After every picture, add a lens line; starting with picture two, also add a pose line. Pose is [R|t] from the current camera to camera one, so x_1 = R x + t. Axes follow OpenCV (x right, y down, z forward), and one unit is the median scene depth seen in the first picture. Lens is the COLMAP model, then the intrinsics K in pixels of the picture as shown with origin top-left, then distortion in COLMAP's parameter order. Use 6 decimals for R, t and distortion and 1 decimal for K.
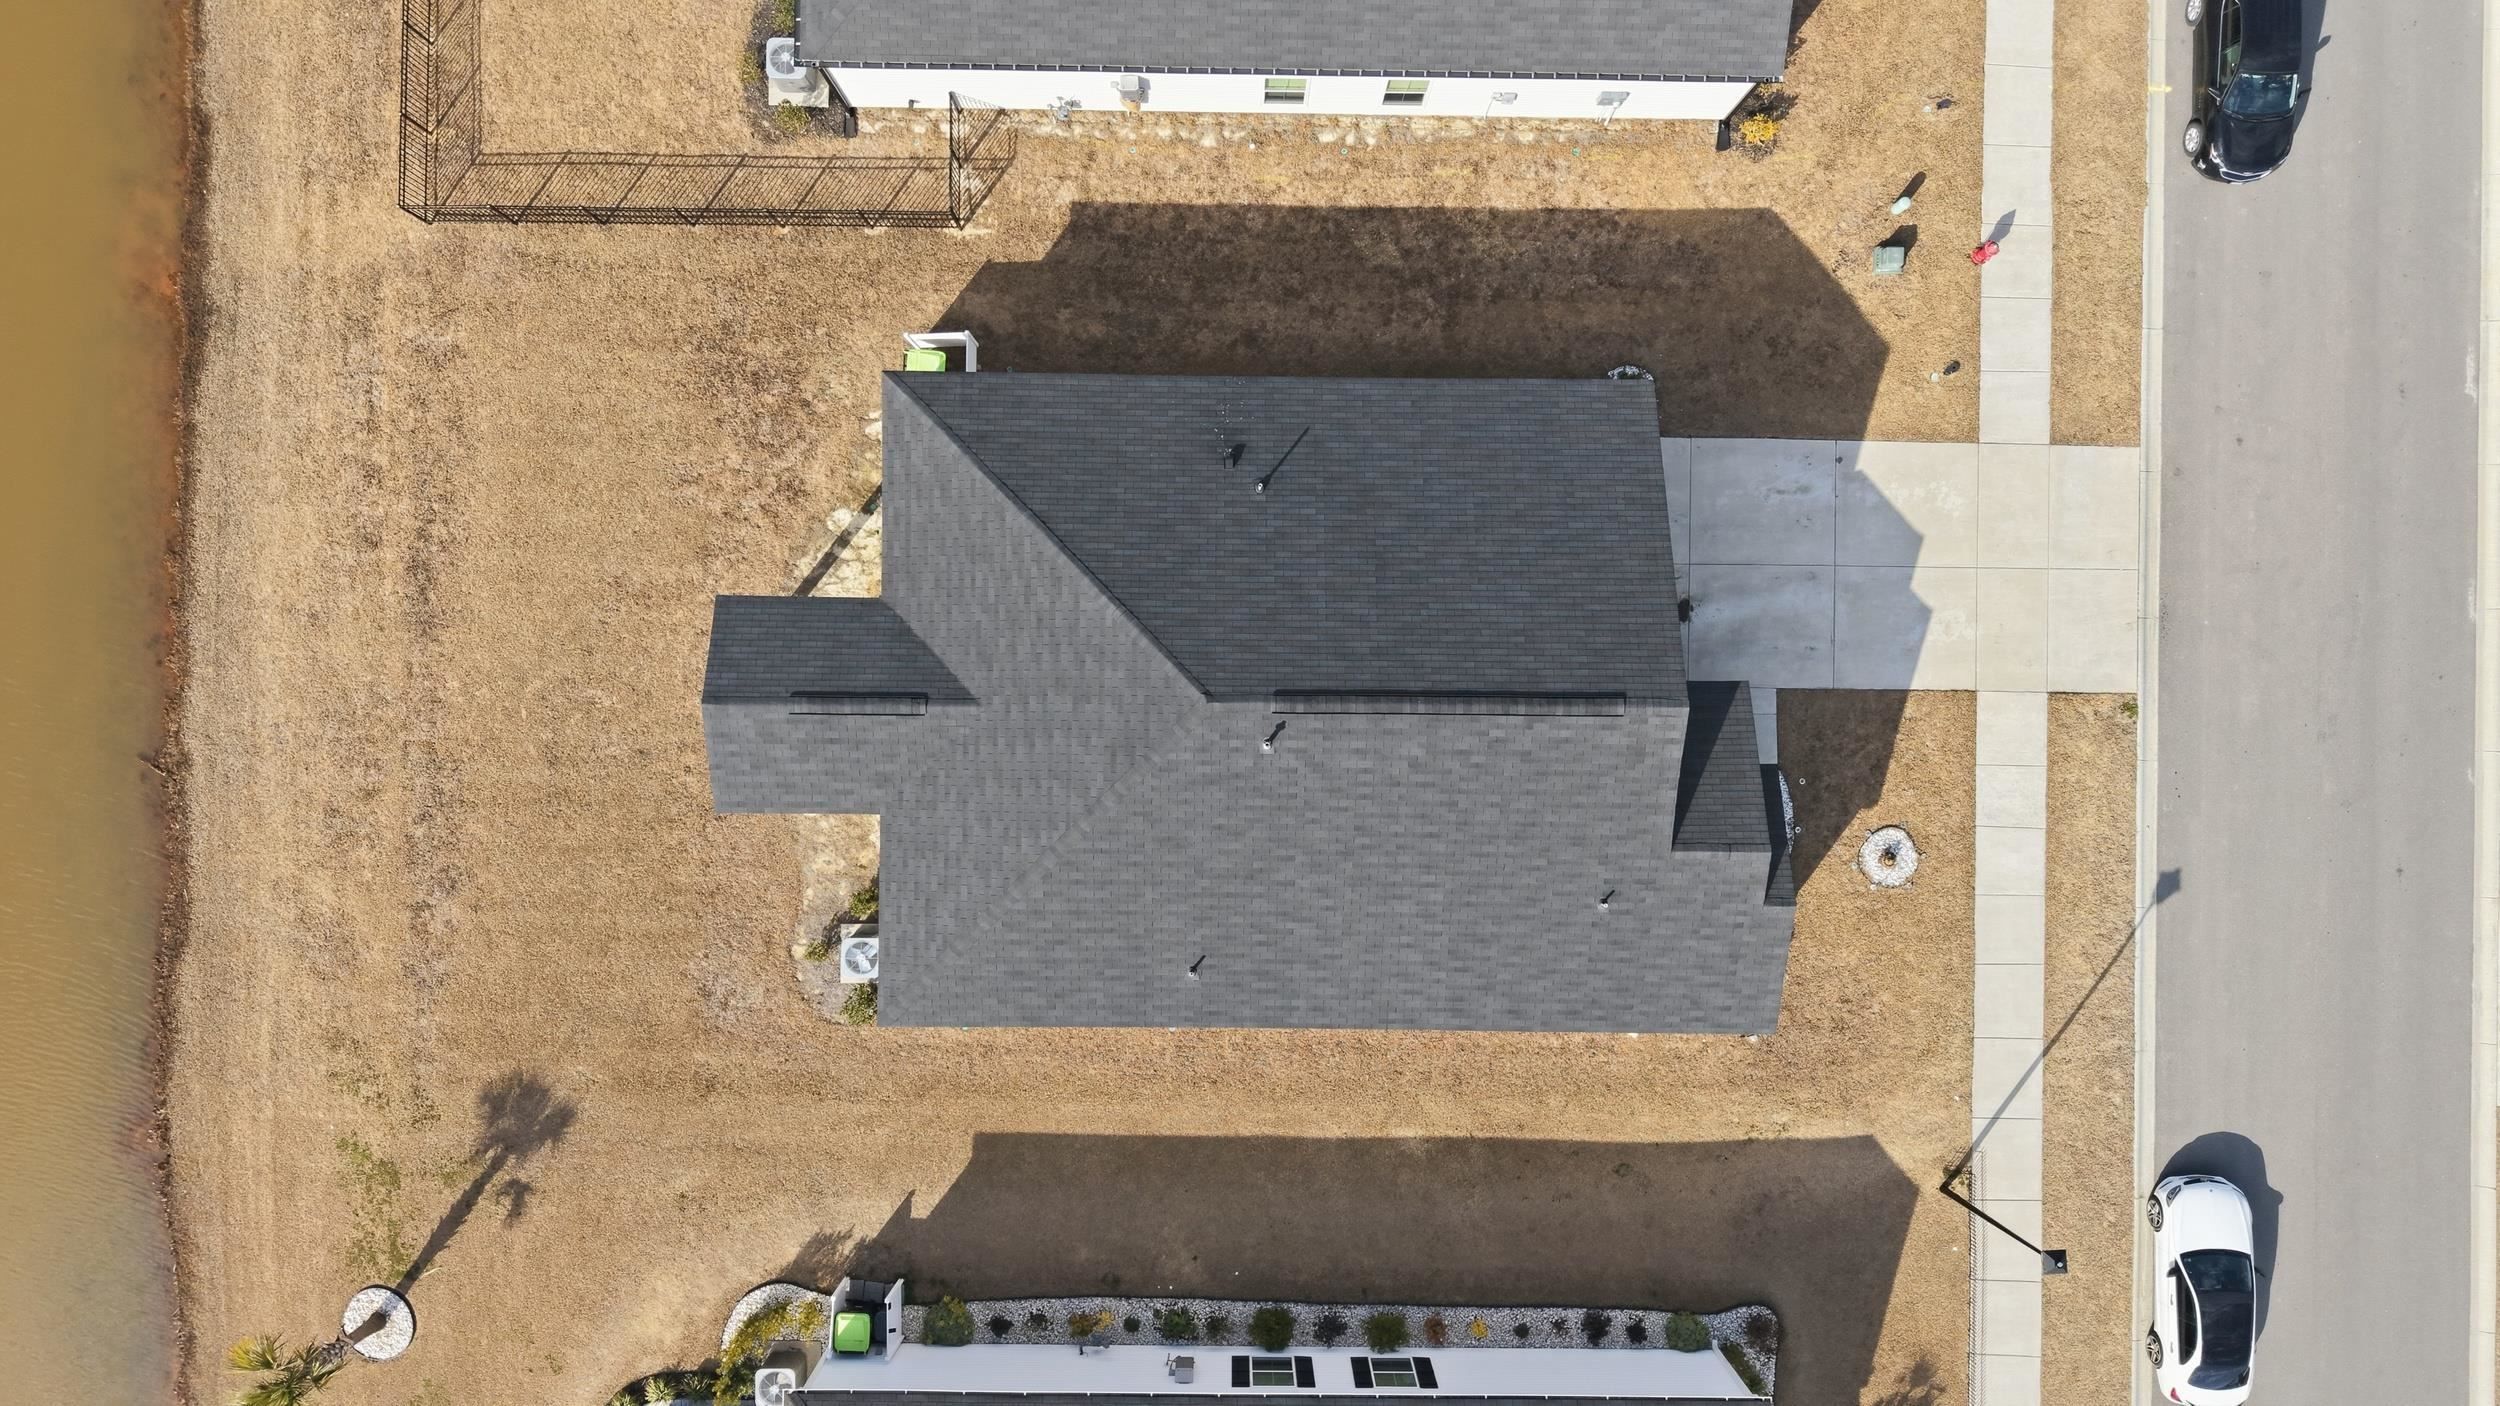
lens RADIAL K [[1668.4, 0, 1250.0], [0, 1668.4, 703.0], [0, 0, 1]] dist [0.060618, -0.092134]
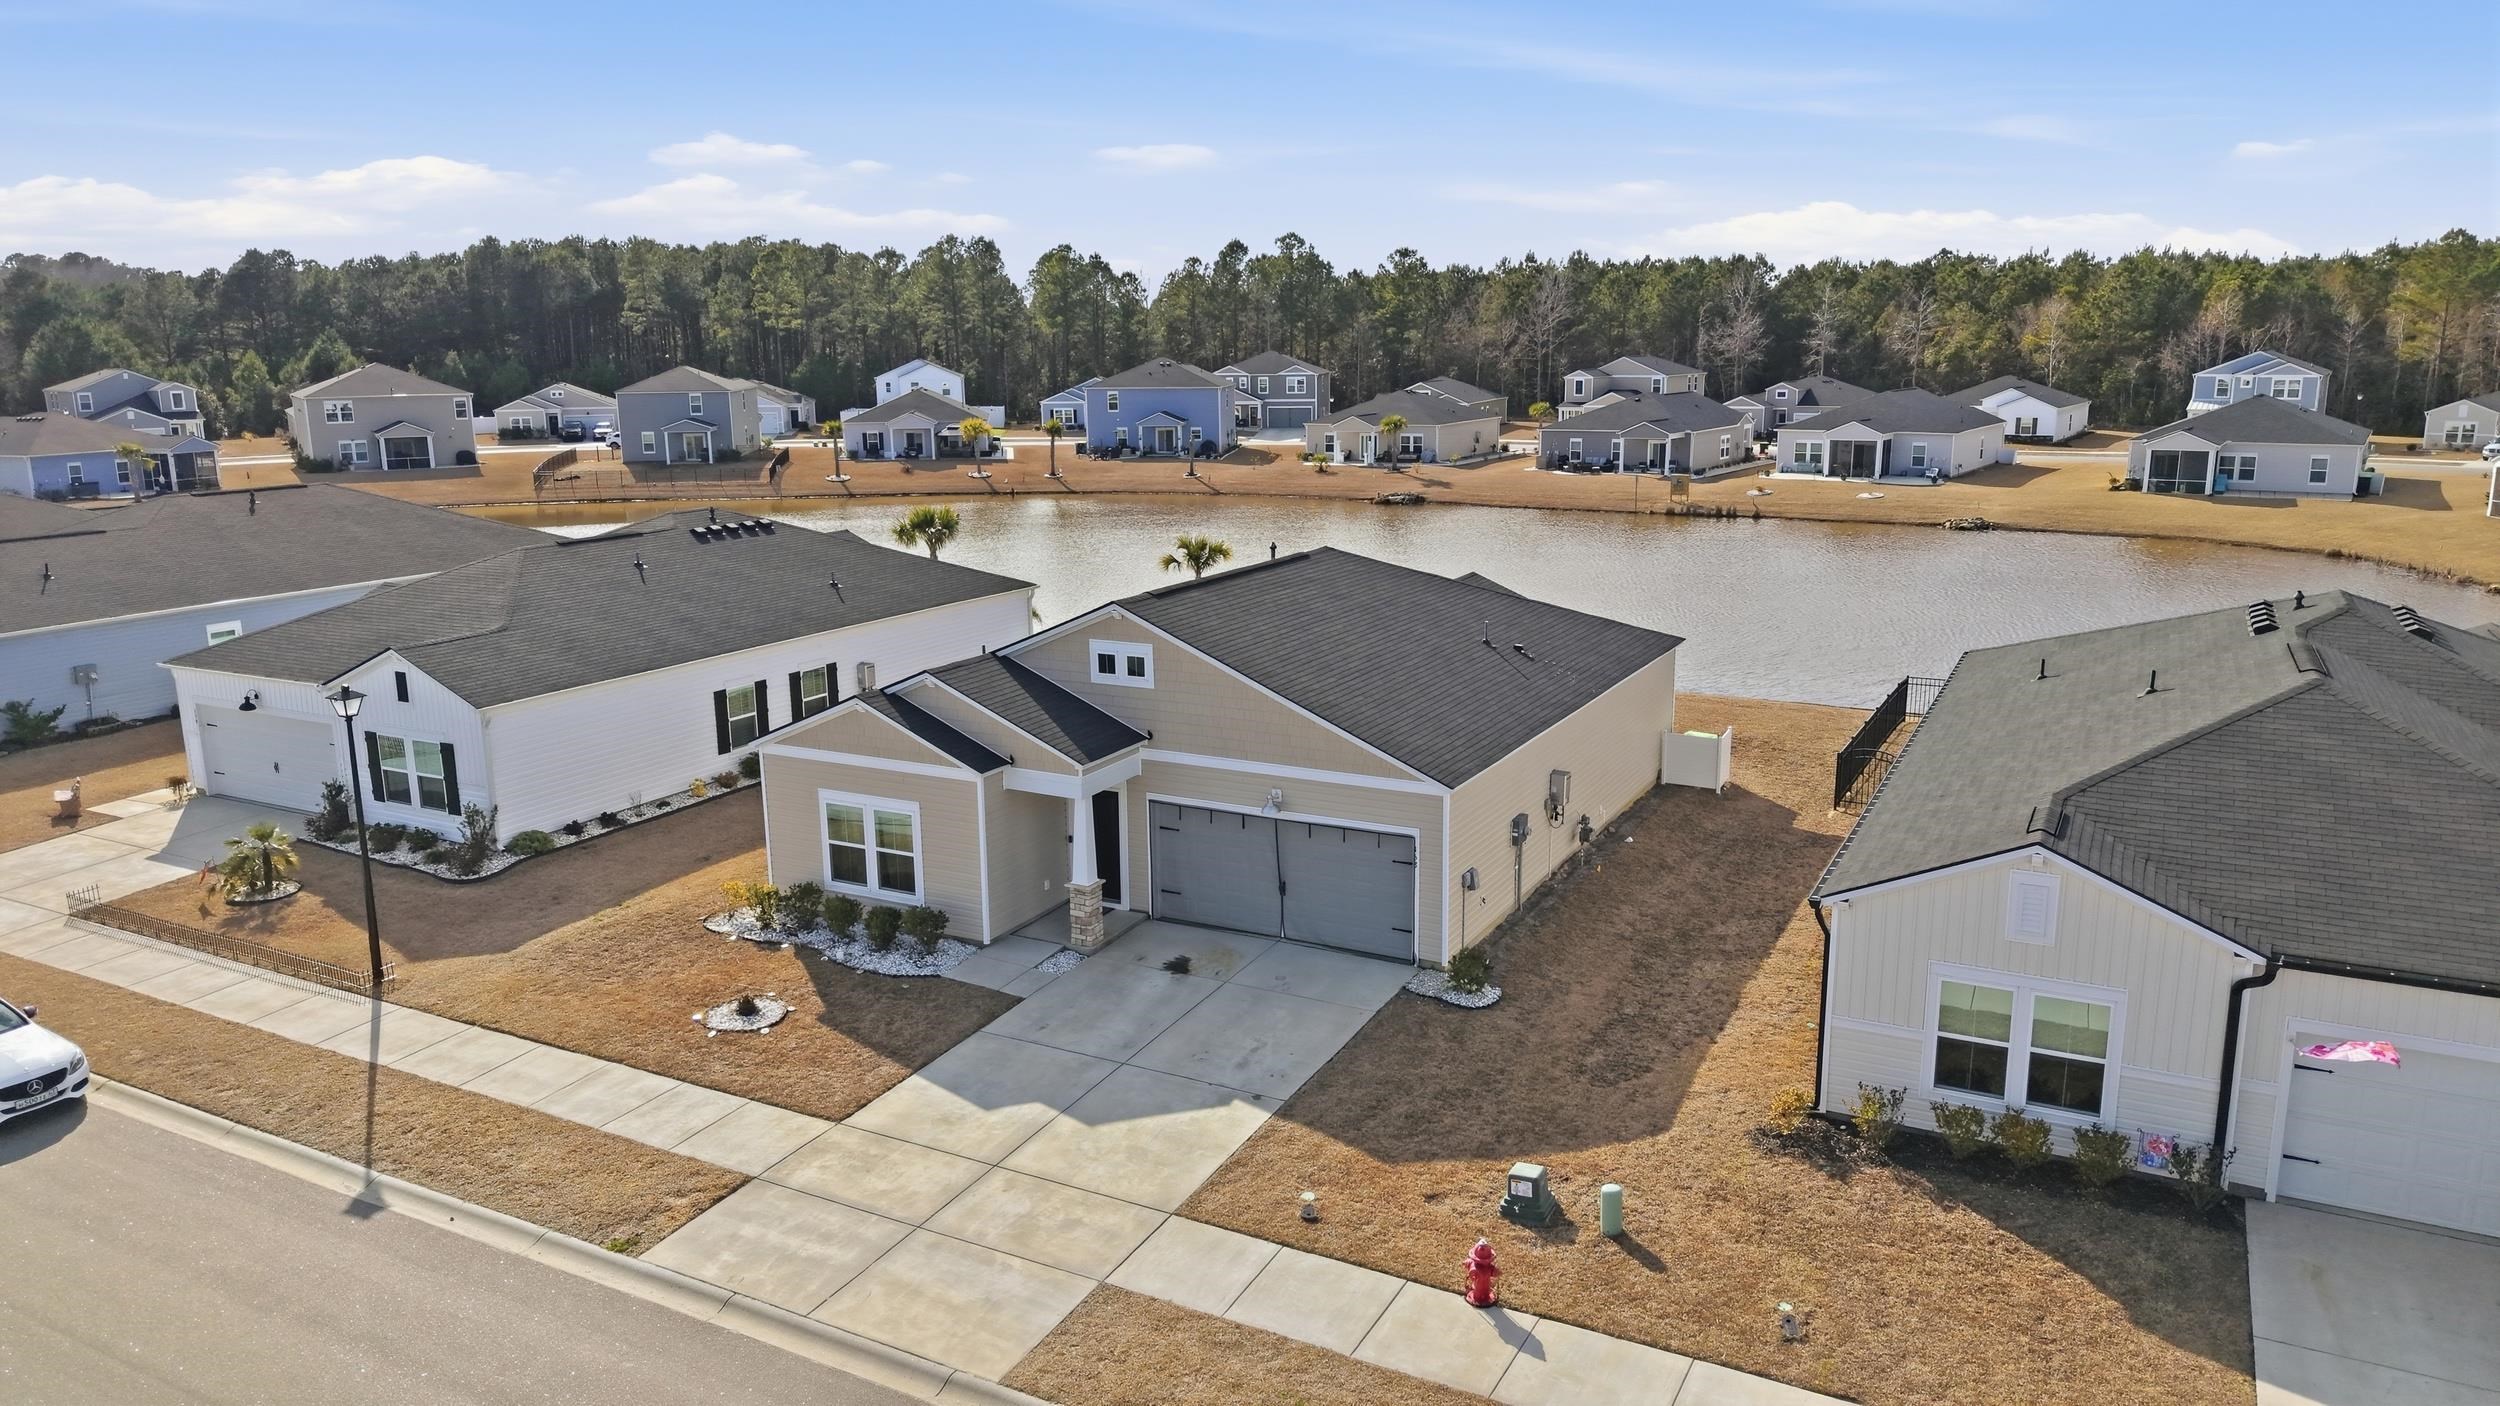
lens RADIAL K [[1673.3, 0, 1250.0], [0, 1673.3, 703.0], [0, 0, 1]] dist [0.069810, -0.099048]
pose [[-0.458525, 0.170662, -0.872141, 0.897850], [-0.888650, -0.096359, 0.448349, -0.421048], [-0.007523, 0.980607, 0.195842, 0.719053]]
